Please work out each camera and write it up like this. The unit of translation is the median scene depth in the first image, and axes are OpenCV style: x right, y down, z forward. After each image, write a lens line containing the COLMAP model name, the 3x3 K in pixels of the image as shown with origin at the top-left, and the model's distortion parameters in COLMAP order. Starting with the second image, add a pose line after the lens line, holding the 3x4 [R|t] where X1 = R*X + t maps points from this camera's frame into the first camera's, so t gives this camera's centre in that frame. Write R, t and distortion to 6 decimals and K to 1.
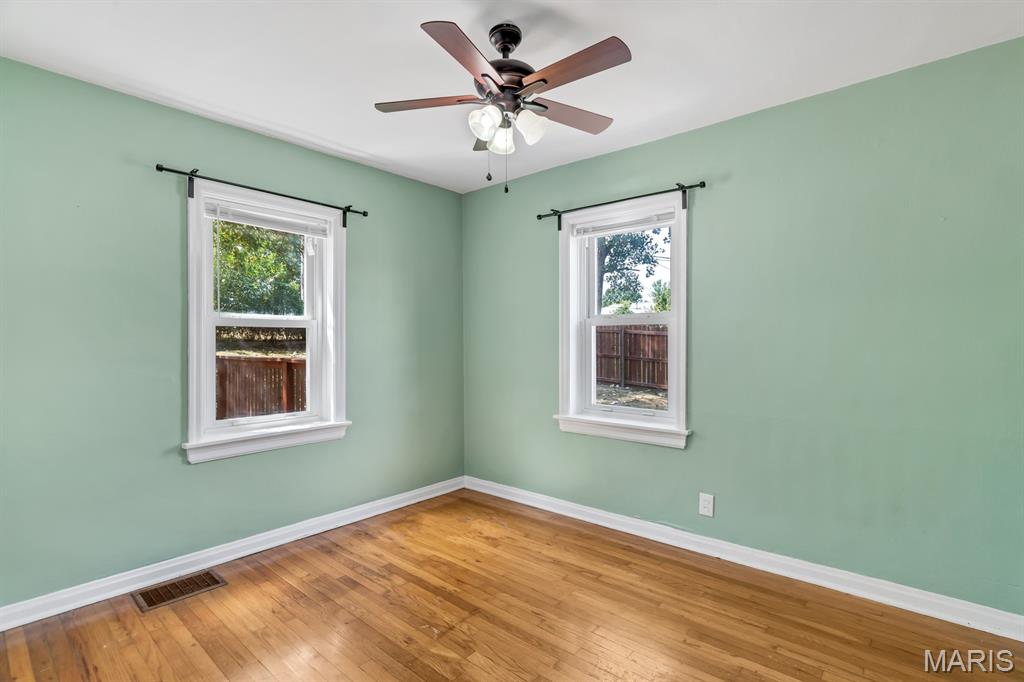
lens RADIAL K [[478.0, 0, 512.0], [0, 478.0, 341.0], [0, 0, 1]] dist [0.001125, 0.000169]
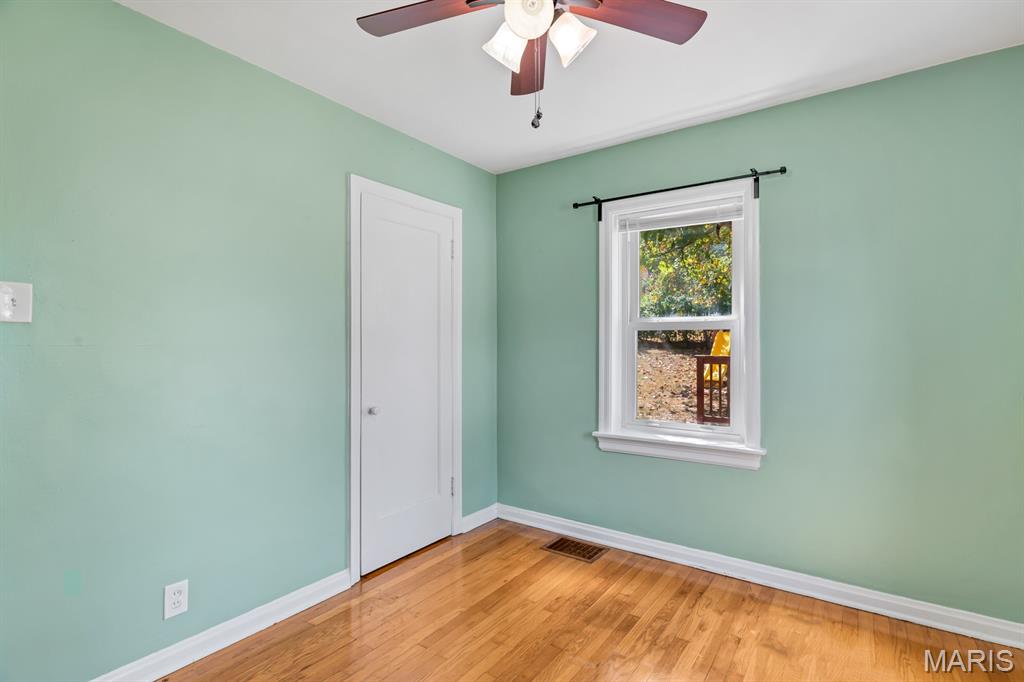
lens RADIAL K [[495.6, 0, 537.2], [0, 495.6, 342.6], [0, 0, 1]] dist [-0.010662, 0.000049]
pose [[0.130021, 0.000382, -0.991511, 0.490287], [-0.002126, 0.999998, 0.000106, -0.004098], [0.991509, 0.002094, 0.130021, 0.673237]]
